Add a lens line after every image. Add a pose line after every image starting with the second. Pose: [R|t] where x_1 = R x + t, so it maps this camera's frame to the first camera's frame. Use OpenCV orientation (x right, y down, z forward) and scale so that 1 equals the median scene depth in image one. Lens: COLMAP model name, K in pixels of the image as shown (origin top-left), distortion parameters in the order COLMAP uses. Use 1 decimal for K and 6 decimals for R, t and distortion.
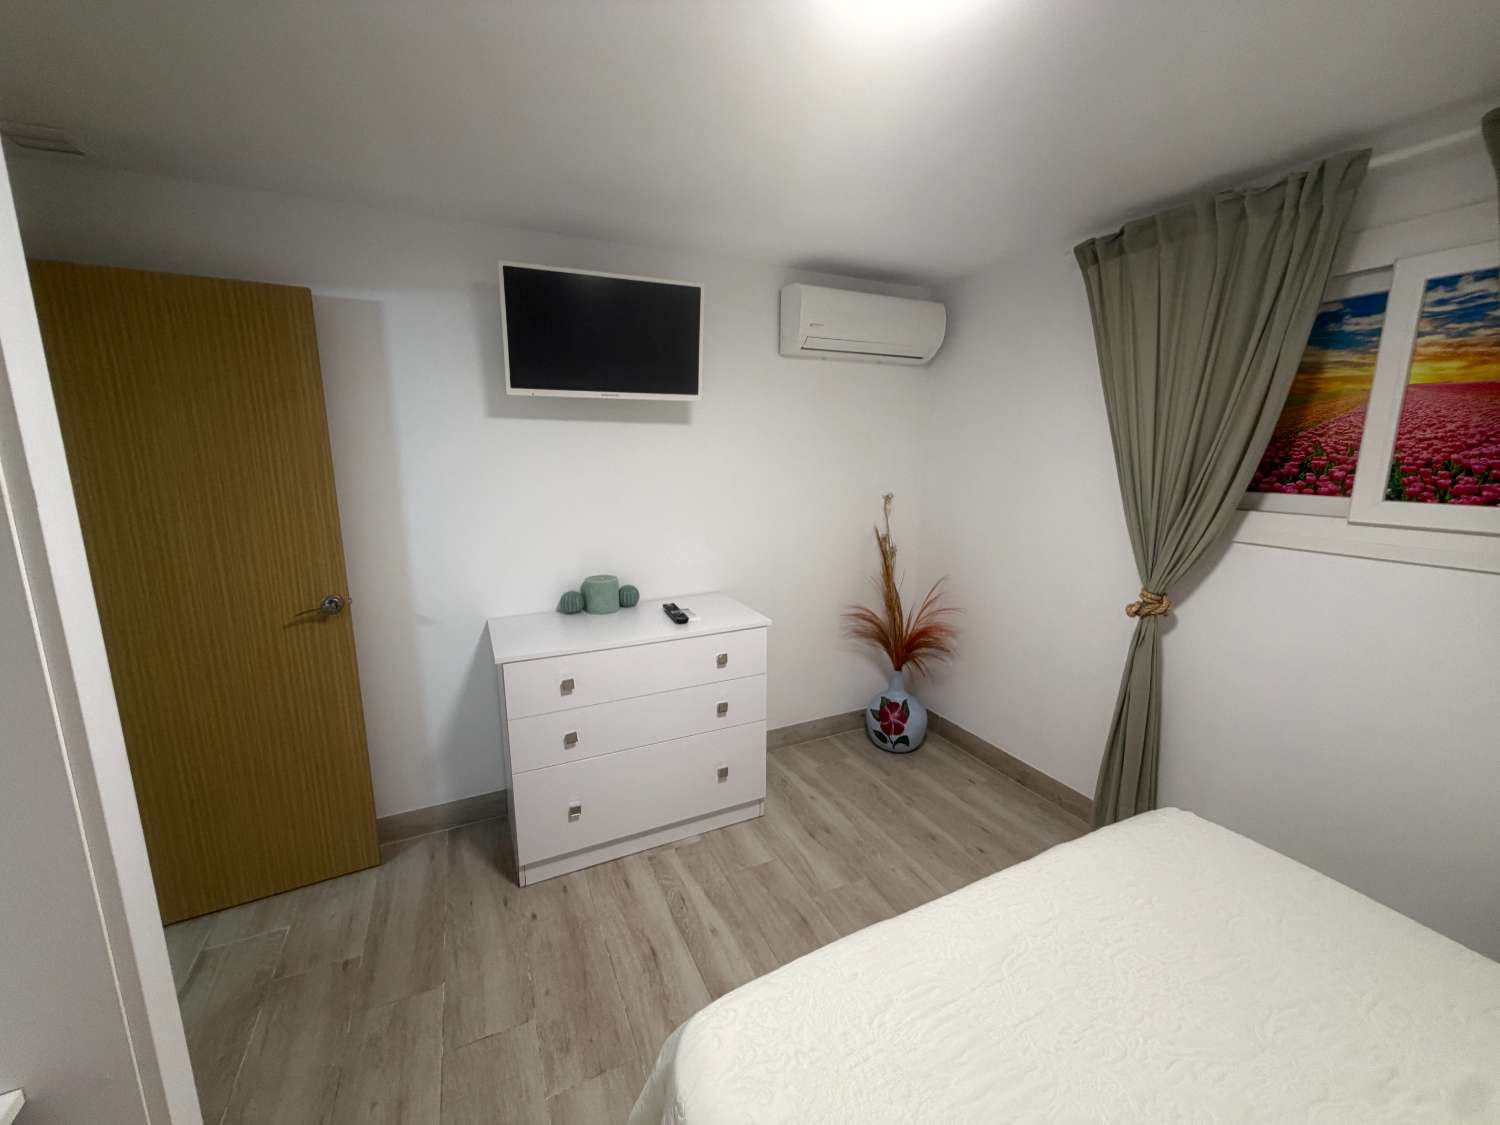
lens RADIAL K [[601.8, 0, 744.6], [0, 601.8, 560.3], [0, 0, 1]] dist [0.008146, 0.000798]
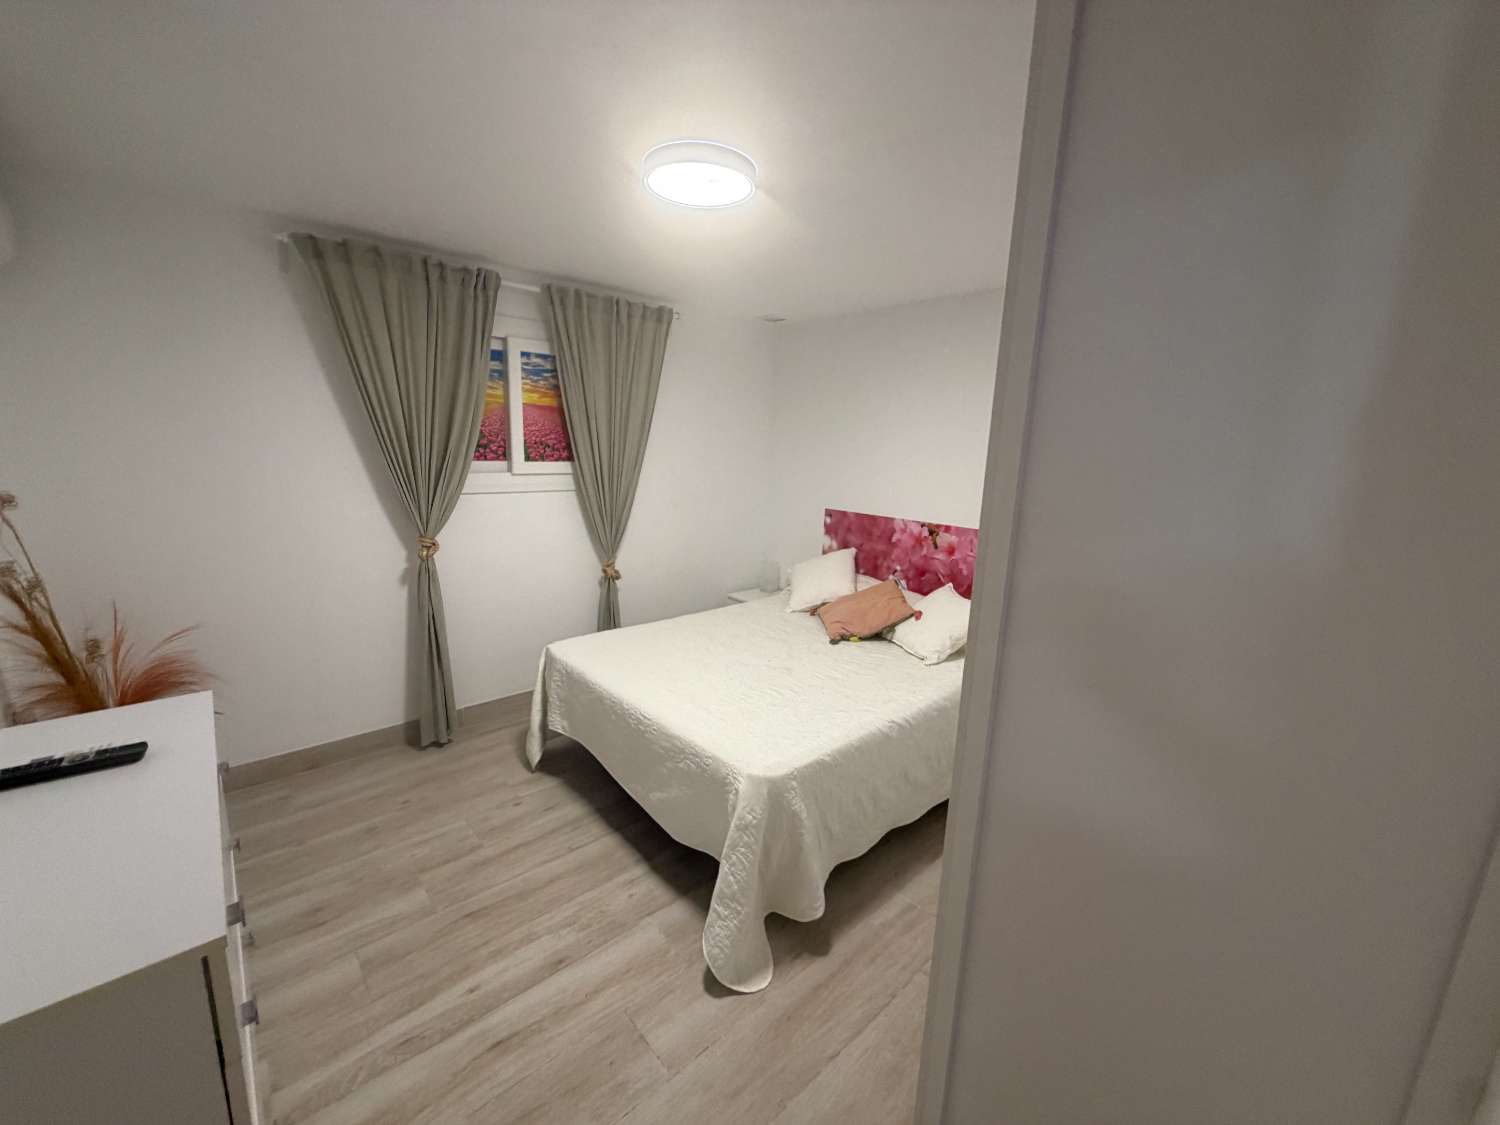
lens RADIAL K [[601.8, 0, 743.3], [0, 601.8, 561.5], [0, 0, 1]] dist [0.008146, 0.000798]
pose [[-0.272065, -0.199329, 0.941408, -0.923328], [0.145795, 0.958478, 0.245078, -0.146397], [-0.951170, 0.203929, -0.231708, 0.758948]]
